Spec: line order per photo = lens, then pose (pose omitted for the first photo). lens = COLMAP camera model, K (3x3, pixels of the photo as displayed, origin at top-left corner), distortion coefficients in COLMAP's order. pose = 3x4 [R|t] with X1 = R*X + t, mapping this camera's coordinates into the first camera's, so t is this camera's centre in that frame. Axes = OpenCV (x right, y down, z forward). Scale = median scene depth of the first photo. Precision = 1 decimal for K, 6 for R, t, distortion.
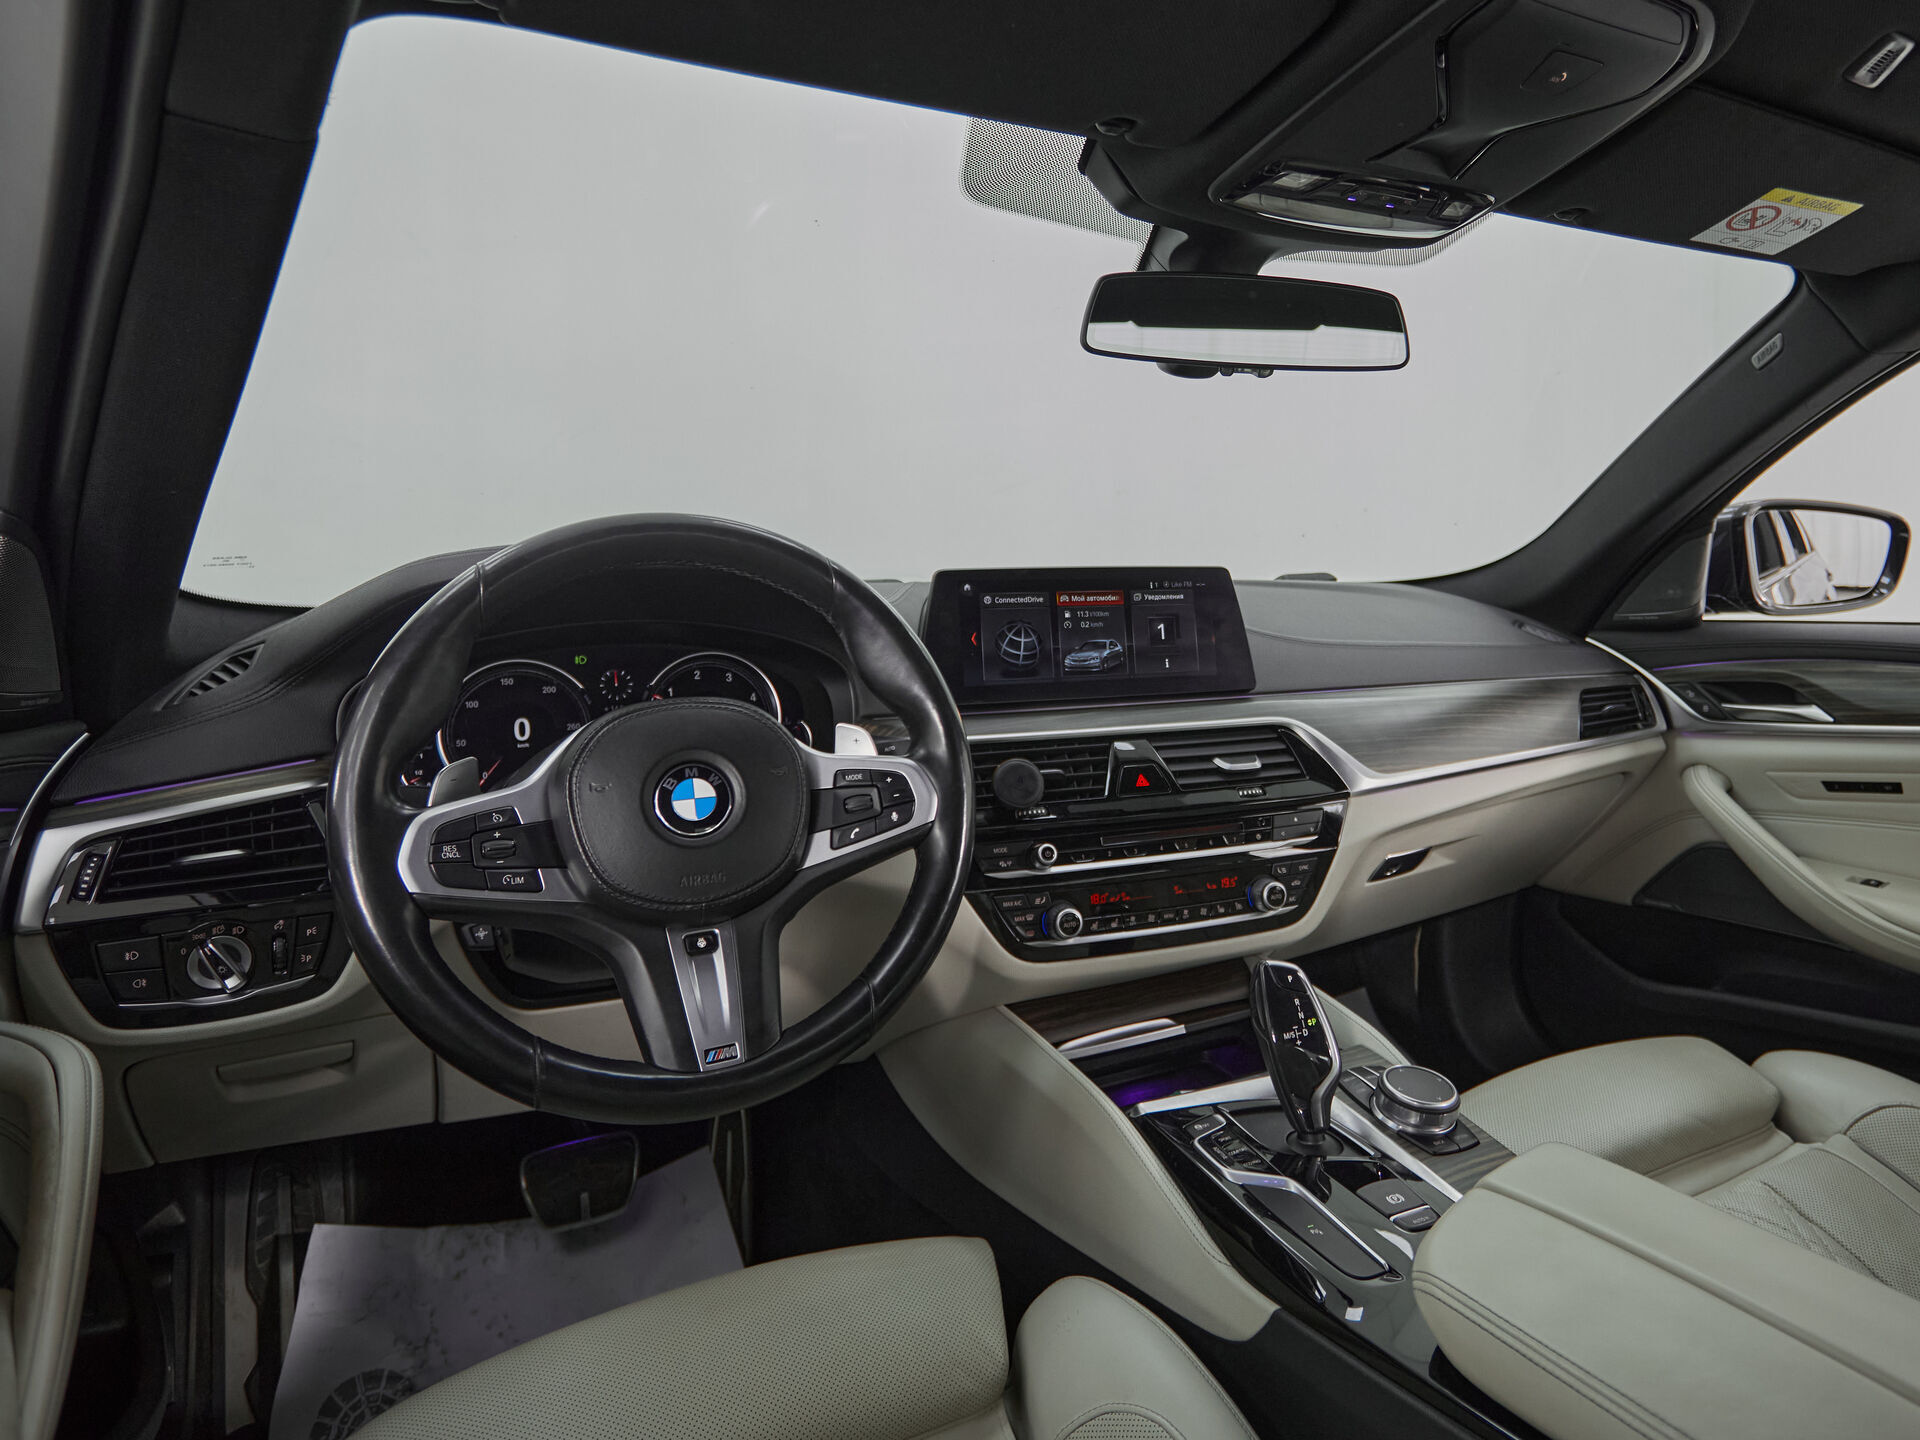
lens RADIAL K [[1282.4, 0, 1173.7], [0, 1282.4, 598.7], [0, 0, 1]] dist [-0.006695, -0.004169]
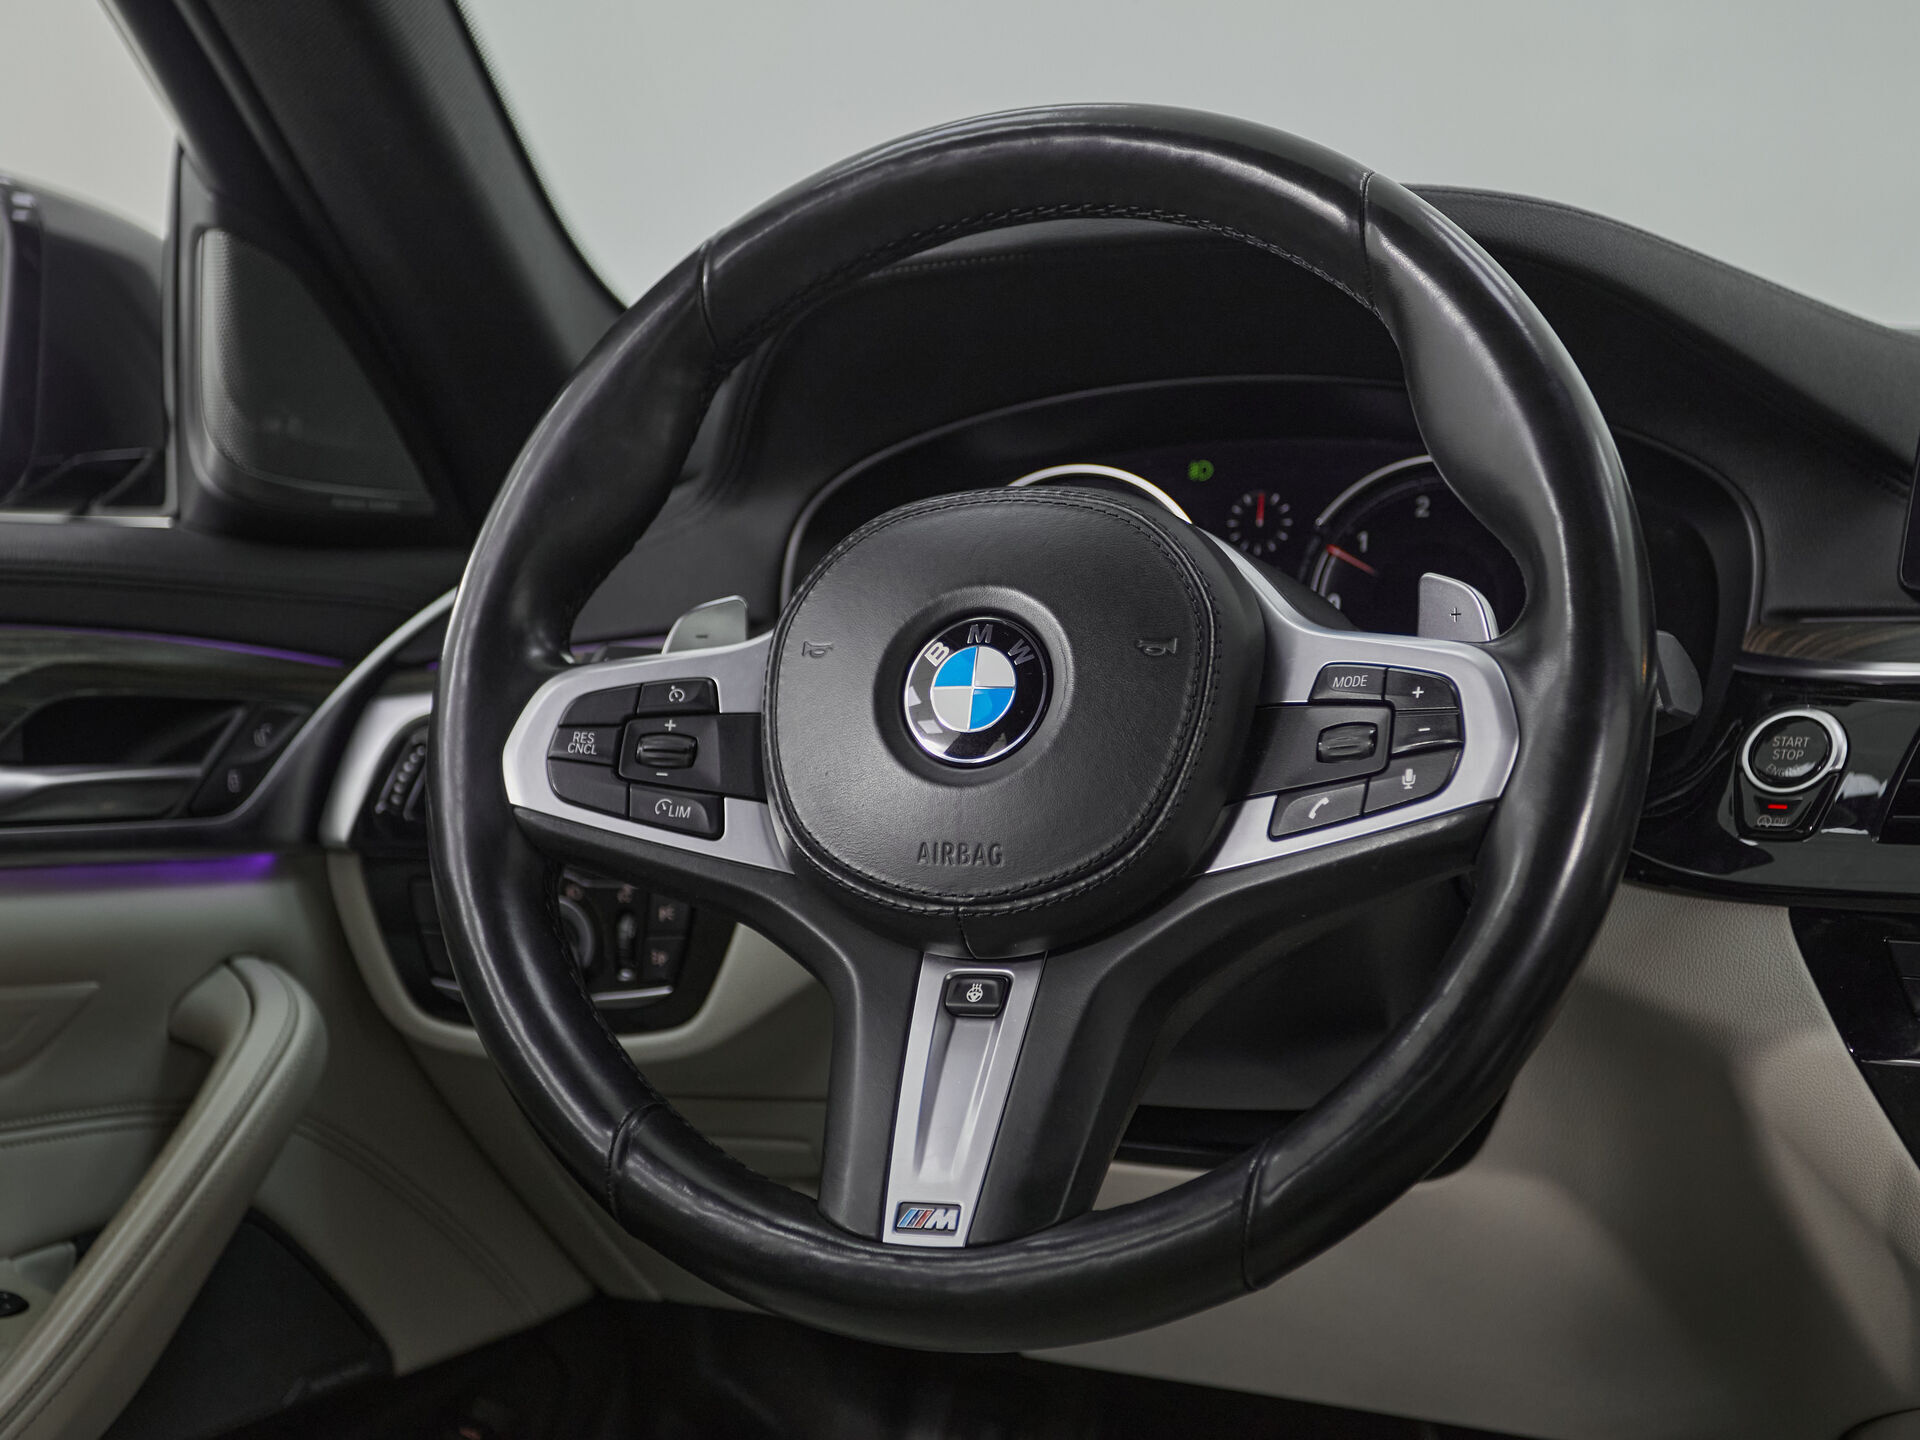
lens RADIAL K [[2829.9, 0, 937.9], [0, 2829.9, 606.3], [0, 0, 1]] dist [0.023773, 0.000000]
pose [[0.579063, 0.012013, -0.815194, 0.325480], [-0.002625, 0.999914, 0.012870, 0.077756], [0.815279, -0.005313, 0.579044, 0.265364]]
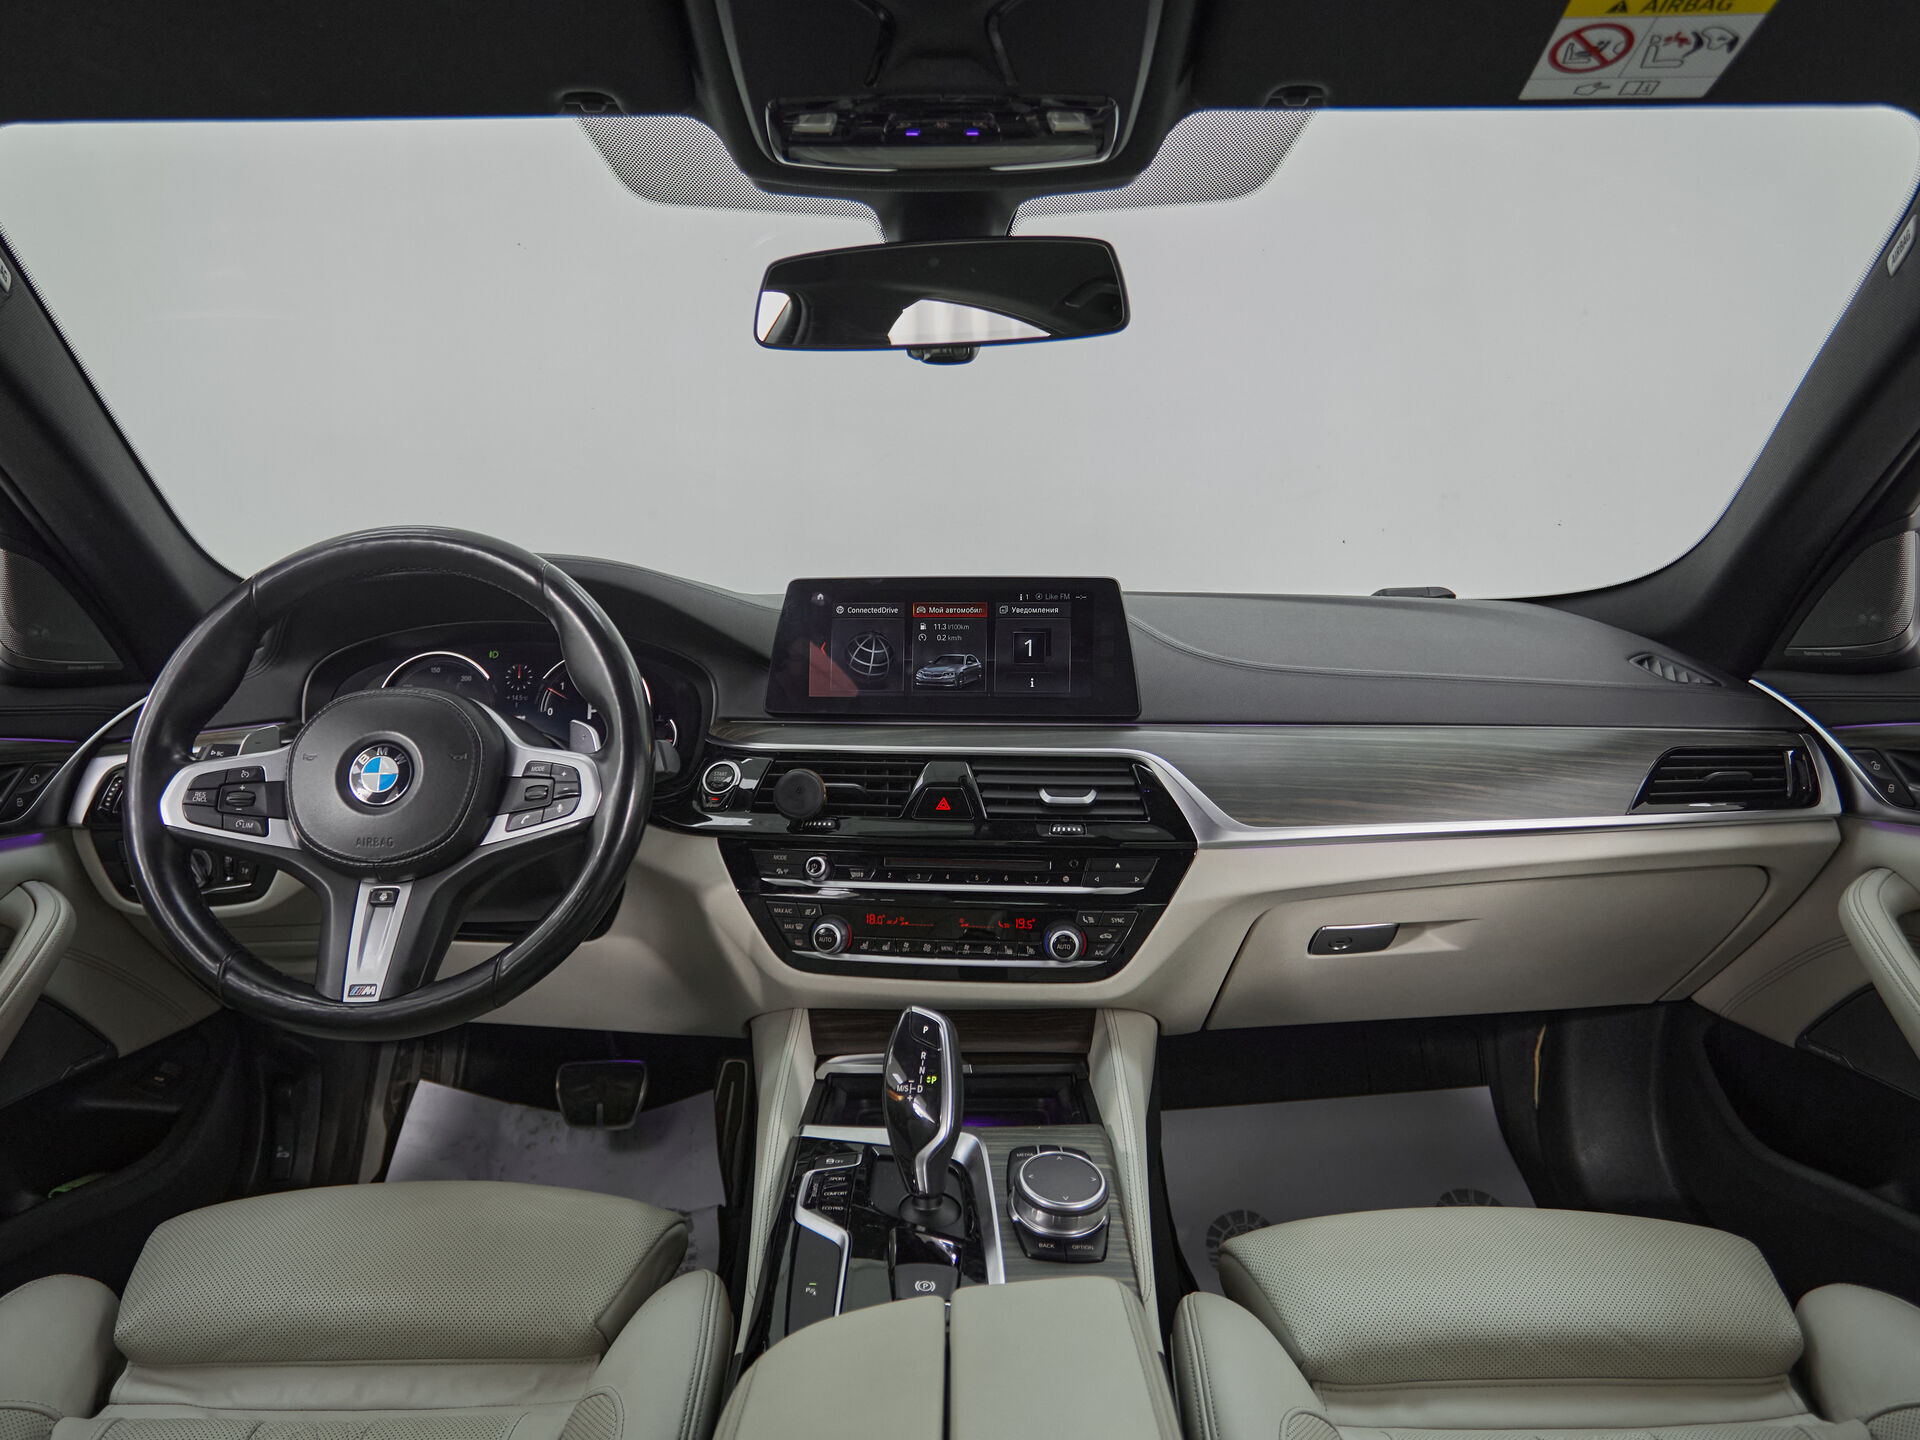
lens RADIAL K [[1282.4, 0, 950.3], [0, 1282.4, 727.7], [0, 0, 1]] dist [-0.006695, -0.004169]
pose [[0.846840, 0.064757, -0.527890, 0.465425], [-0.018368, 0.995529, 0.092657, -0.001615], [0.531530, -0.068770, 0.844243, 0.206288]]
